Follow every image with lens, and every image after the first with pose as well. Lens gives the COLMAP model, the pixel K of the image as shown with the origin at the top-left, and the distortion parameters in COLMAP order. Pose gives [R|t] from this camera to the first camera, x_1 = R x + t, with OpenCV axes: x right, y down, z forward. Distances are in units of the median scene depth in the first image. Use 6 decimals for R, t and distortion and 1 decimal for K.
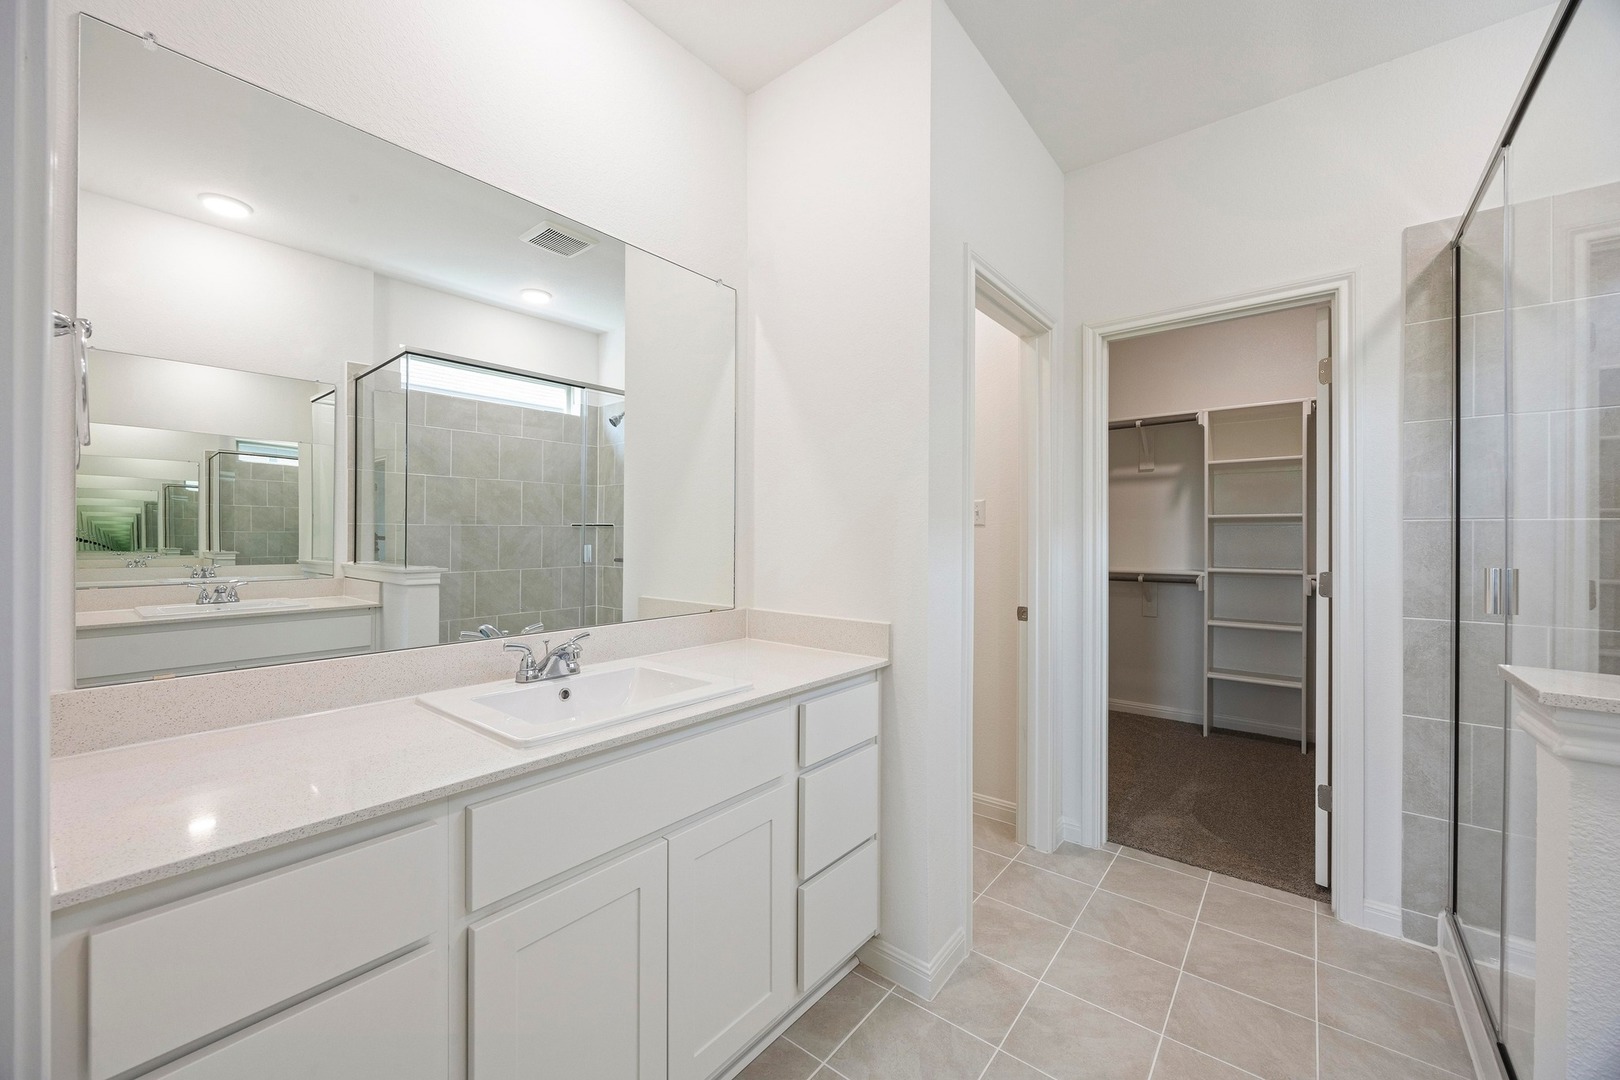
lens RADIAL K [[623.9, 0, 793.9], [0, 623.9, 537.7], [0, 0, 1]] dist [-0.006111, 0.000996]
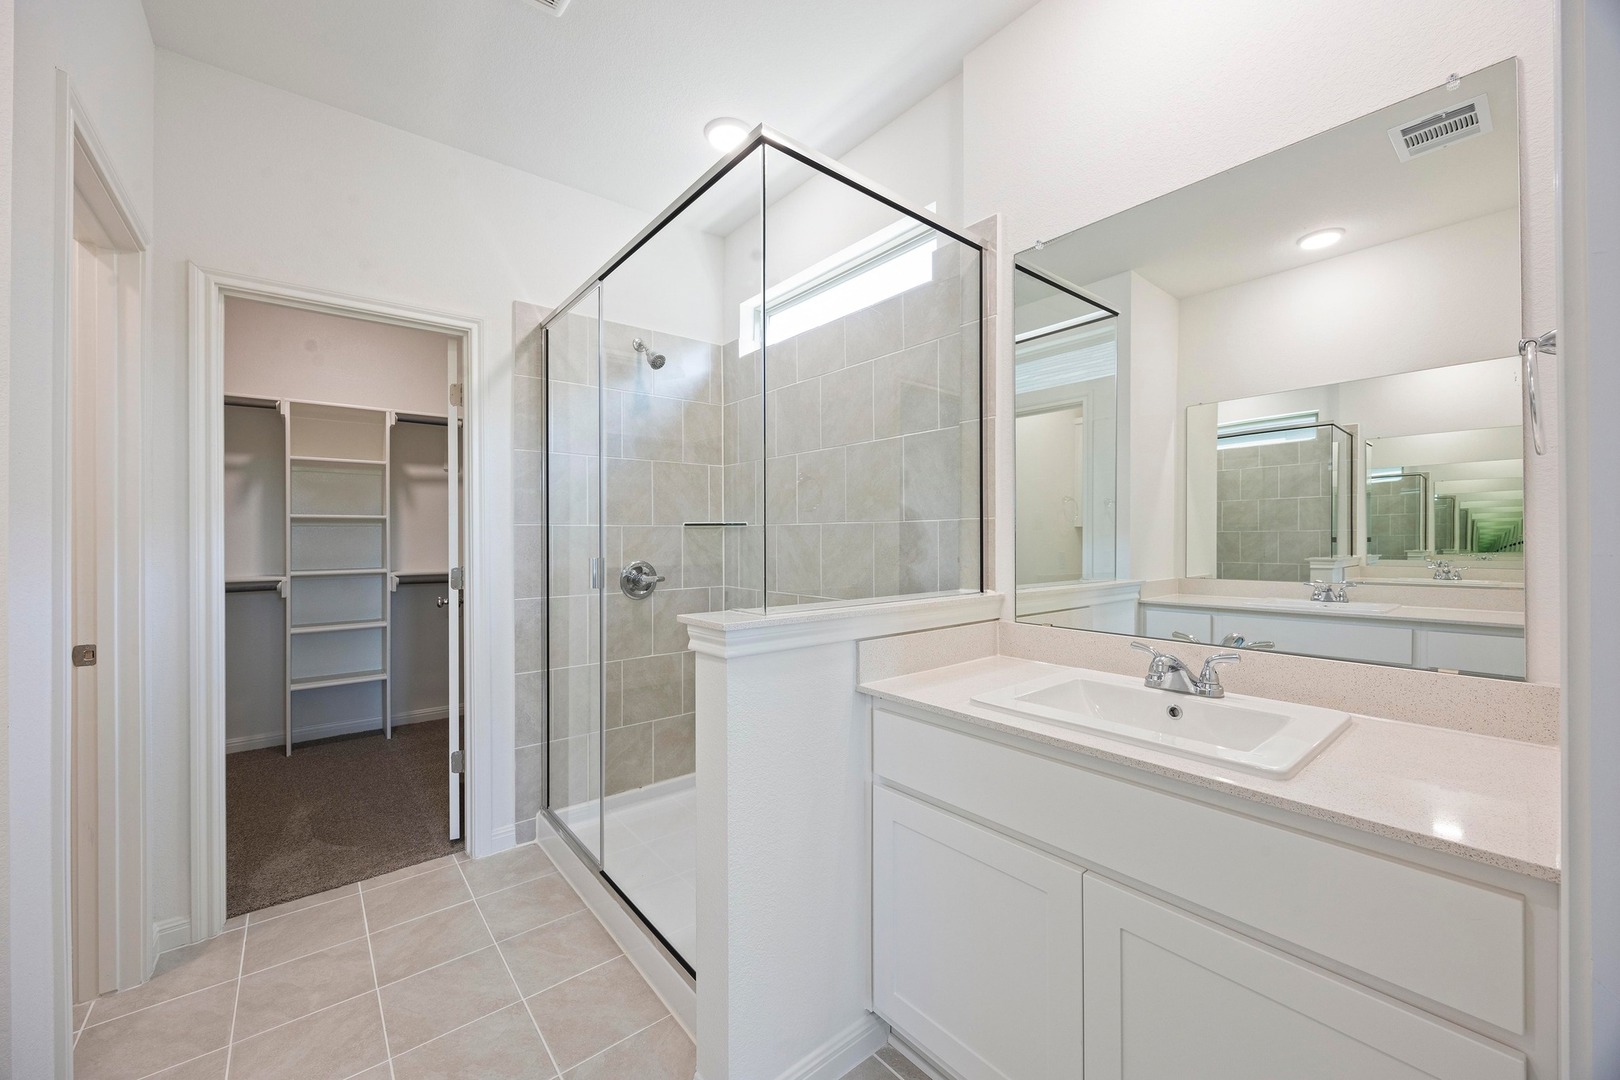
lens RADIAL K [[623.9, 0, 810.0], [0, 623.9, 532.8], [0, 0, 1]] dist [-0.006111, 0.000996]
pose [[0.187867, 0.001492, 0.982193, -0.163368], [0.007091, 0.999971, -0.002876, -0.001626], [-0.982169, 0.007505, 0.187851, 0.129497]]
